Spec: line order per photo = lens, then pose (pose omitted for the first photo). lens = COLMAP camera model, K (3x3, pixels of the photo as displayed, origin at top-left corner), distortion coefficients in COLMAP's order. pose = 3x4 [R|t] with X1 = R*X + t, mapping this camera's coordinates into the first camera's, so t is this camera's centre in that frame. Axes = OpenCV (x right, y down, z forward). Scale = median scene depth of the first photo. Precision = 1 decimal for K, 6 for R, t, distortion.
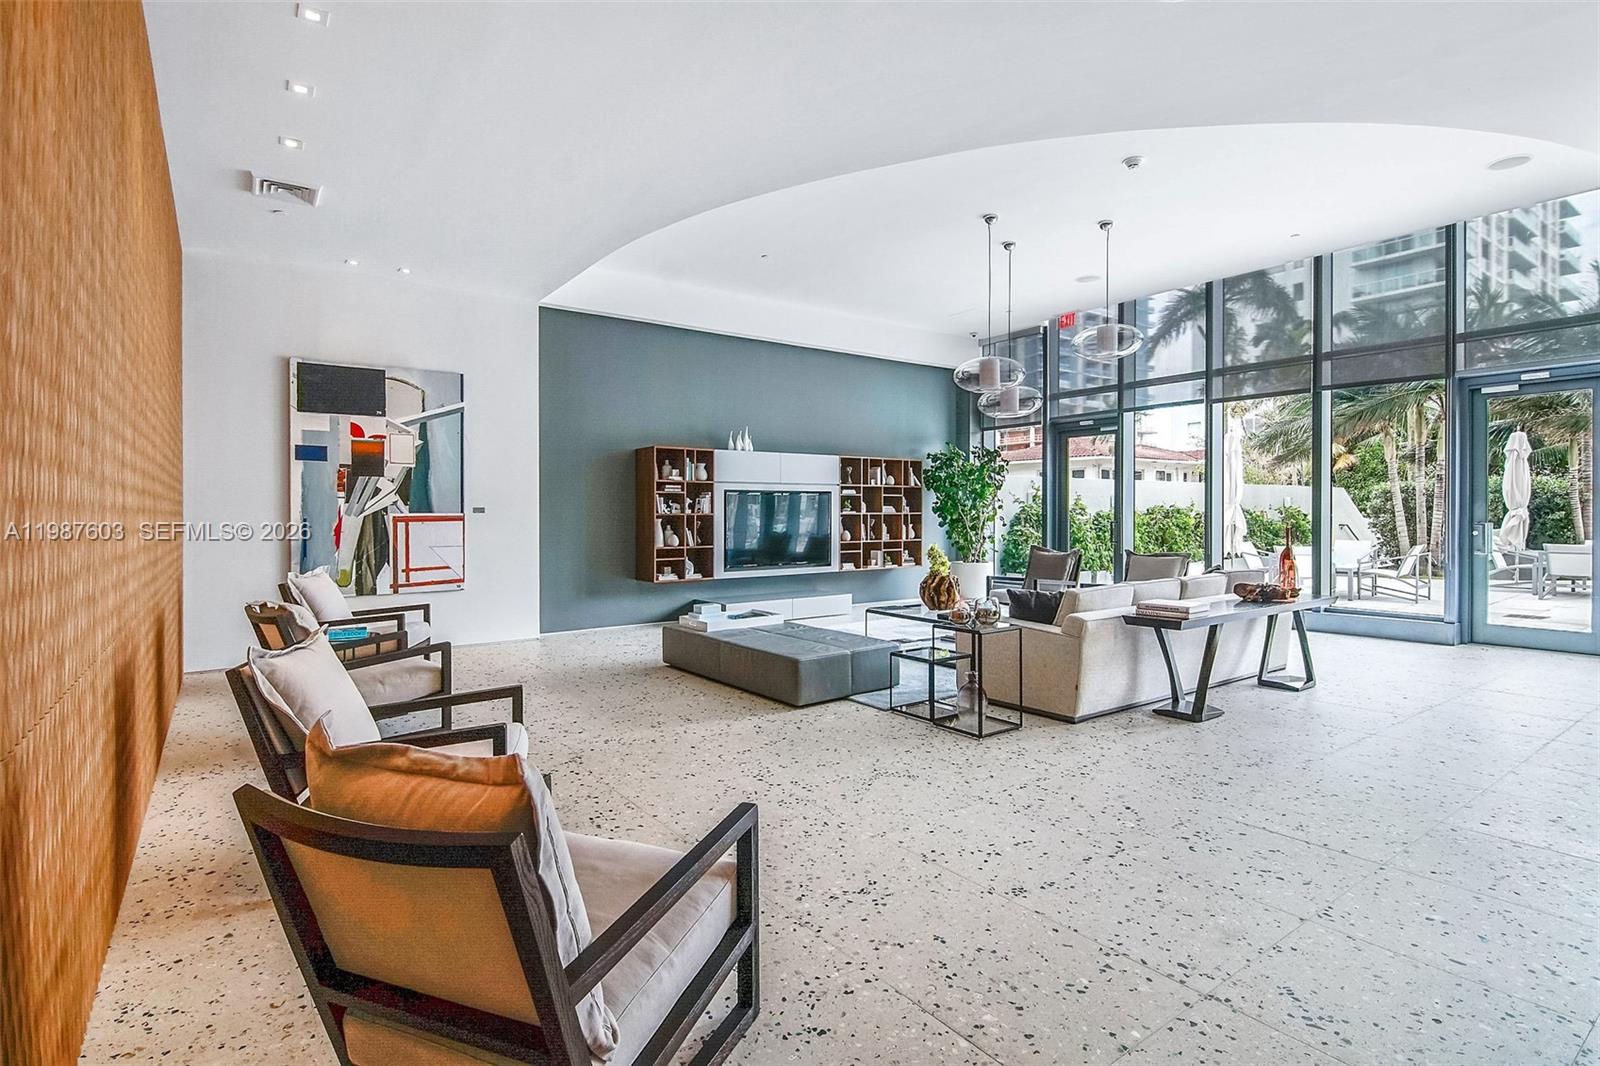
lens RADIAL K [[775.1, 0, 798.3], [0, 775.1, 532.1], [0, 0, 1]] dist [0.000882, -0.000663]
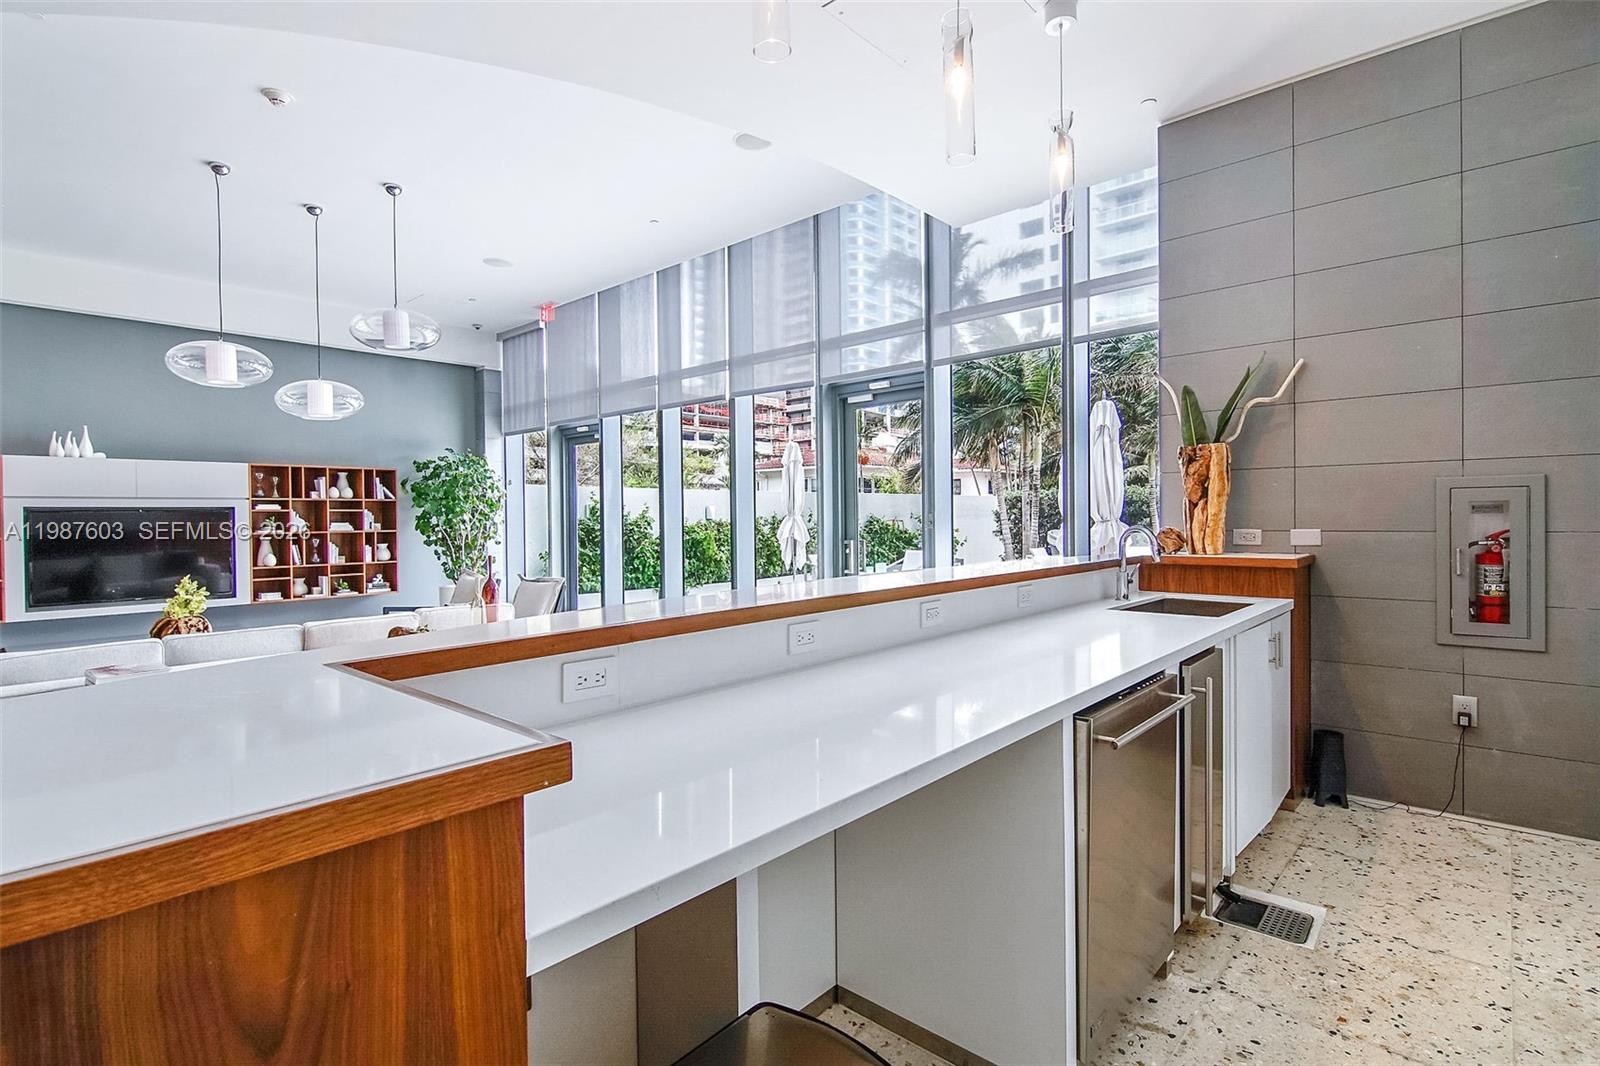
lens RADIAL K [[775.1, 0, 800.6], [0, 775.1, 525.0], [0, 0, 1]] dist [0.000882, -0.000663]
pose [[0.986324, -0.005607, 0.164721, 0.472887], [0.007017, 0.999944, -0.007979, -0.021155], [-0.164667, 0.009026, 0.986308, 0.084162]]
